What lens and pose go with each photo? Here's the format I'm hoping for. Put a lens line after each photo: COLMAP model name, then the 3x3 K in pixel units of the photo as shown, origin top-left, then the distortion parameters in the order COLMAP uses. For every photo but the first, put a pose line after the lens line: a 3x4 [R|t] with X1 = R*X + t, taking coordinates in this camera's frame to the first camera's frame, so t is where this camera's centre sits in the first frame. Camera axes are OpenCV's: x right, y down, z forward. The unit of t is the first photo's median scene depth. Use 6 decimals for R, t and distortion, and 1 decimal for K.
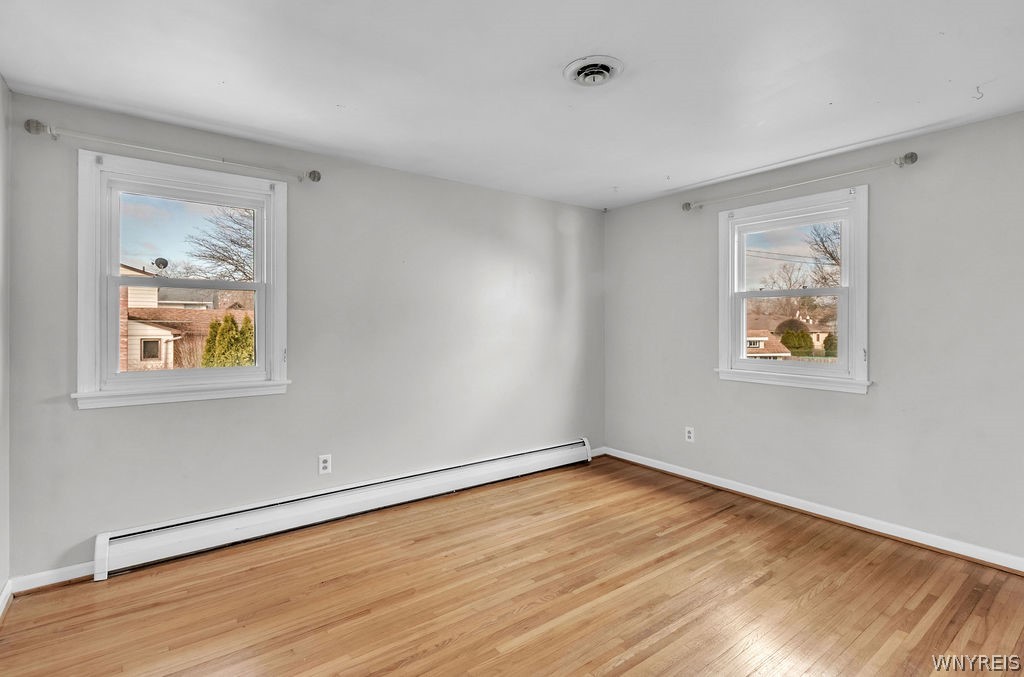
lens RADIAL K [[466.3, 0, 512.1], [0, 466.3, 319.1], [0, 0, 1]] dist [-0.003149, -0.000983]
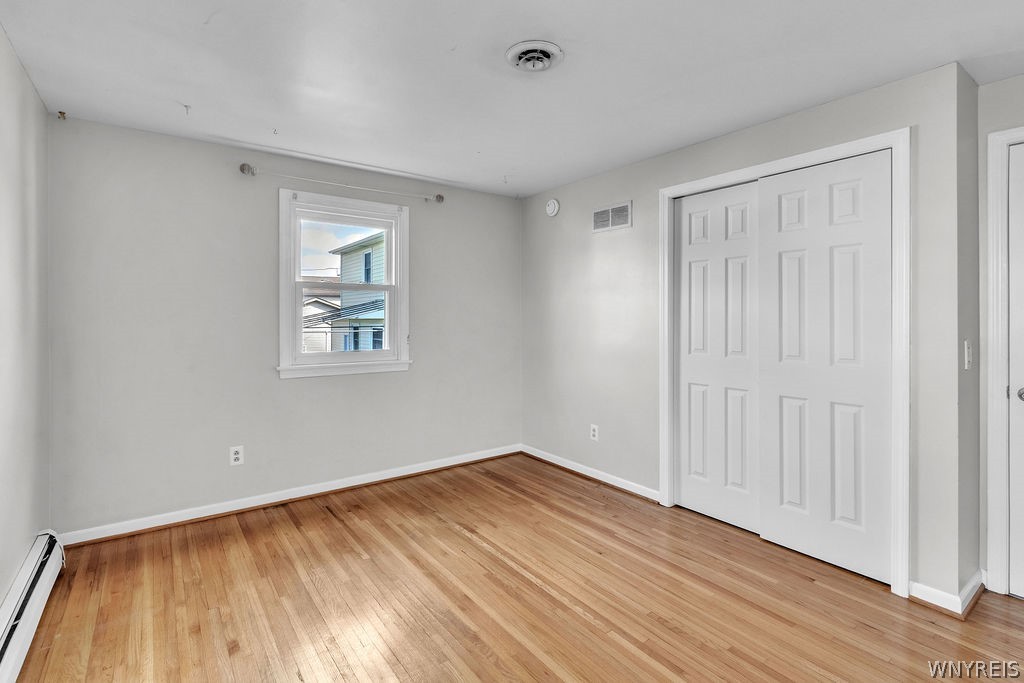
lens RADIAL K [[474.9, 0, 513.3], [0, 474.9, 317.5], [0, 0, 1]] dist [0.001932, 0.000533]
pose [[0.041410, -0.006231, 0.999123, -0.571630], [-0.009436, 0.999934, 0.006627, 0.003453], [-0.999098, -0.009703, 0.041349, 0.700774]]
